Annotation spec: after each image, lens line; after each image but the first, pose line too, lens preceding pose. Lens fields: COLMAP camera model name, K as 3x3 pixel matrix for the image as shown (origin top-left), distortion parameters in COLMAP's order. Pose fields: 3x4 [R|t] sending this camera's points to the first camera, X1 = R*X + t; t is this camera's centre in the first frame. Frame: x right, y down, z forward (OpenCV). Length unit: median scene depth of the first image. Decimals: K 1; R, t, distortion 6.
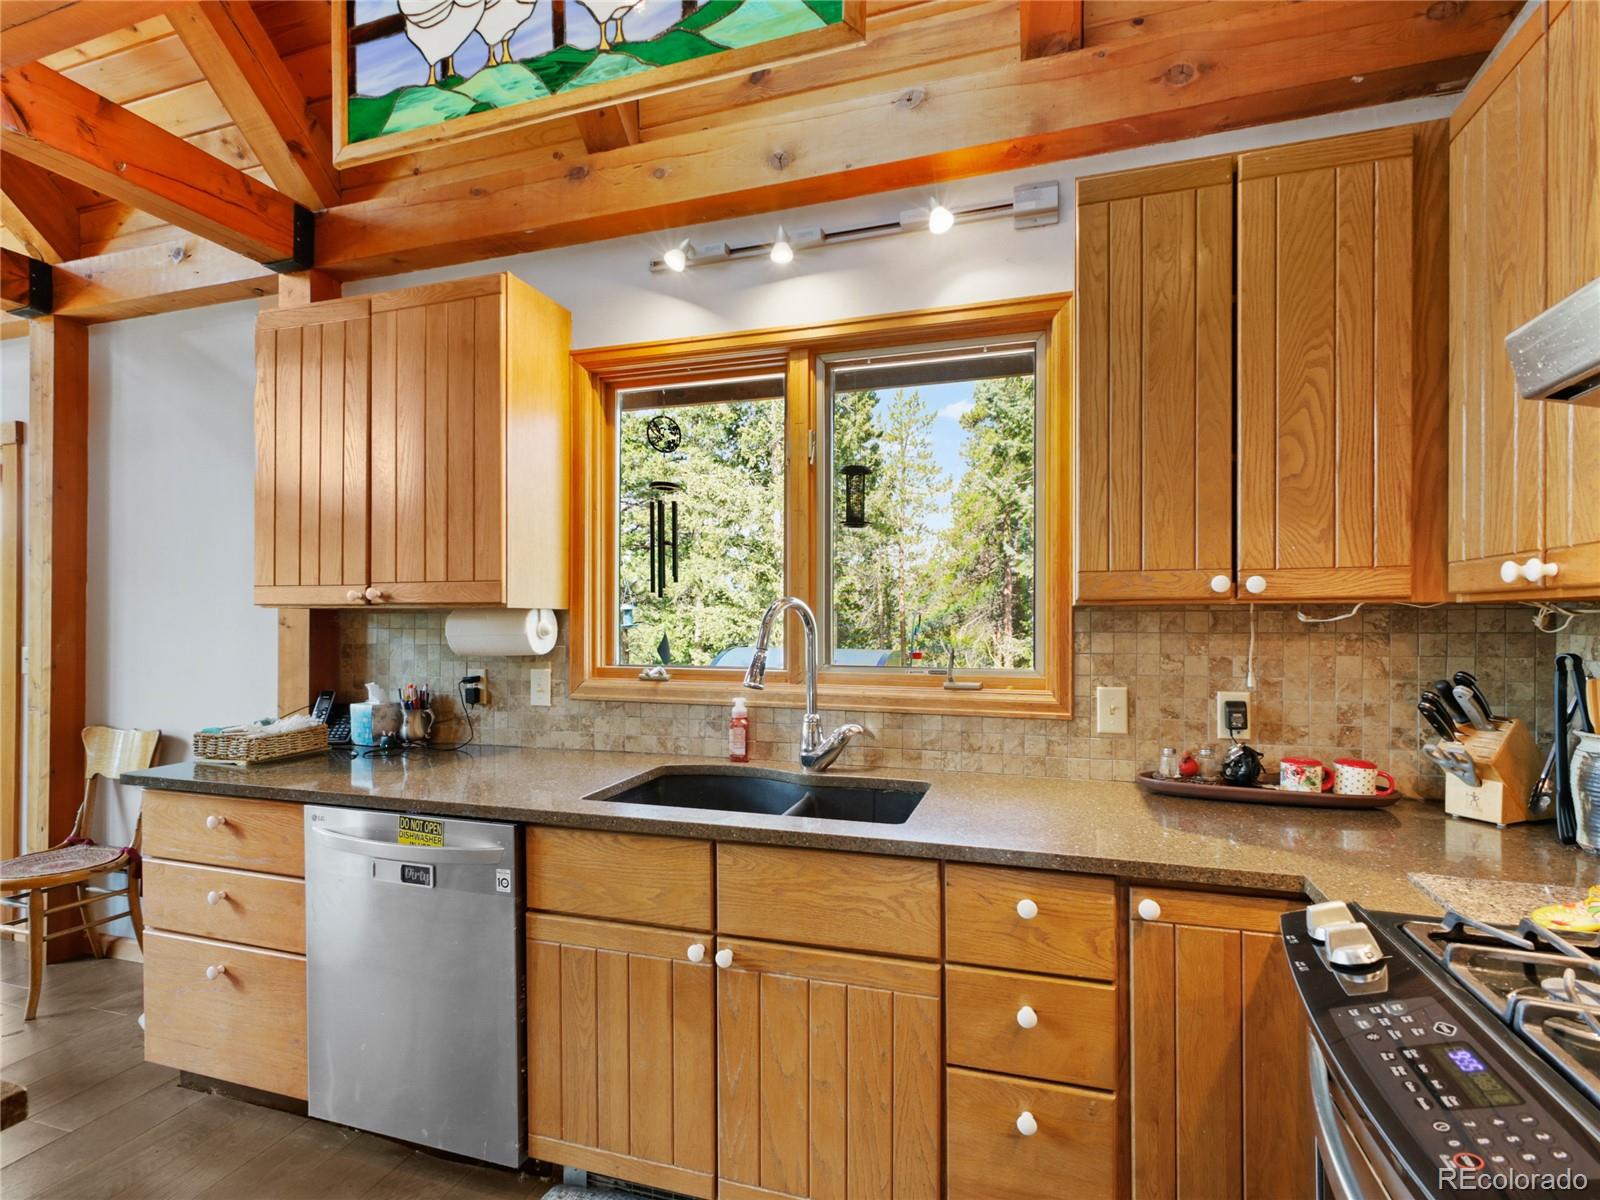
lens RADIAL K [[772.4, 0, 800.0], [0, 772.4, 600.0], [0, 0, 1]] dist [0.004047, -0.000296]
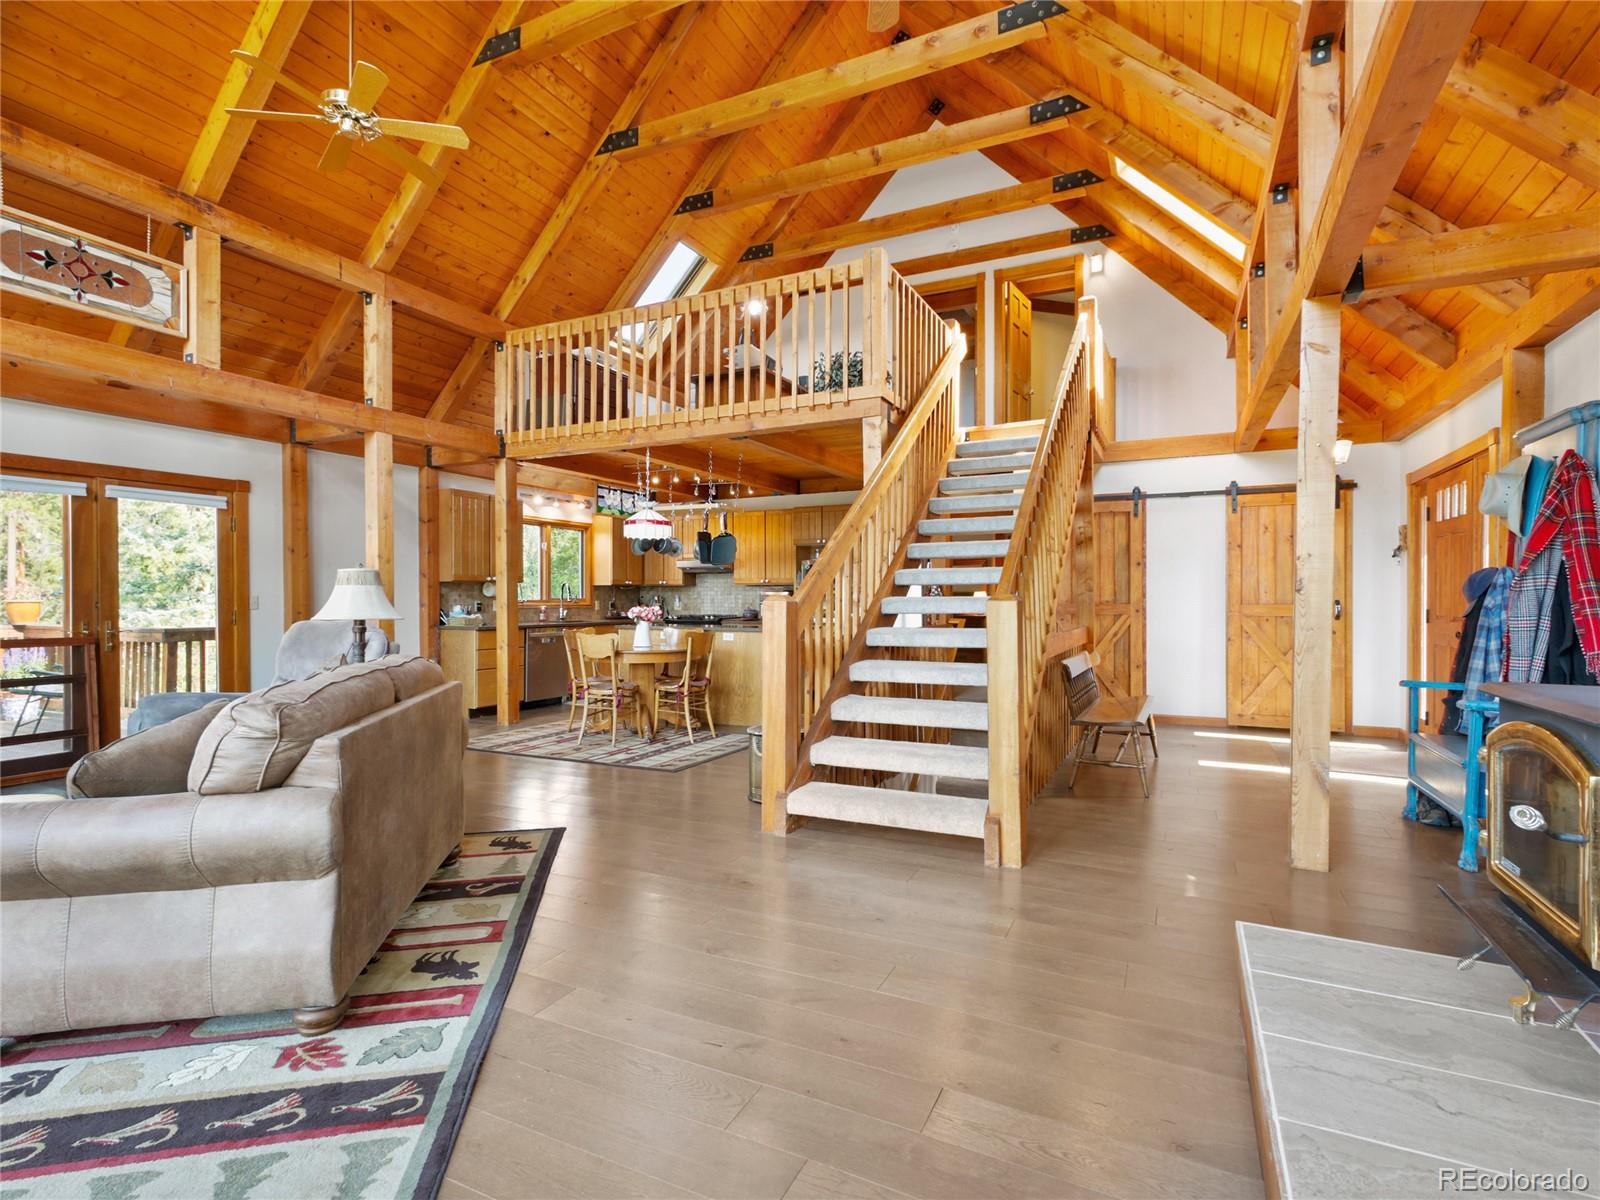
lens RADIAL K [[788.0, 0, 794.5], [0, 788.0, 598.1], [0, 0, 1]] dist [0.007641, -0.000910]
pose [[0.155588, -0.002944, 0.987818, -5.099341], [-0.028670, 0.999561, 0.007495, 0.017472], [-0.987406, -0.029487, 0.155436, -1.241241]]
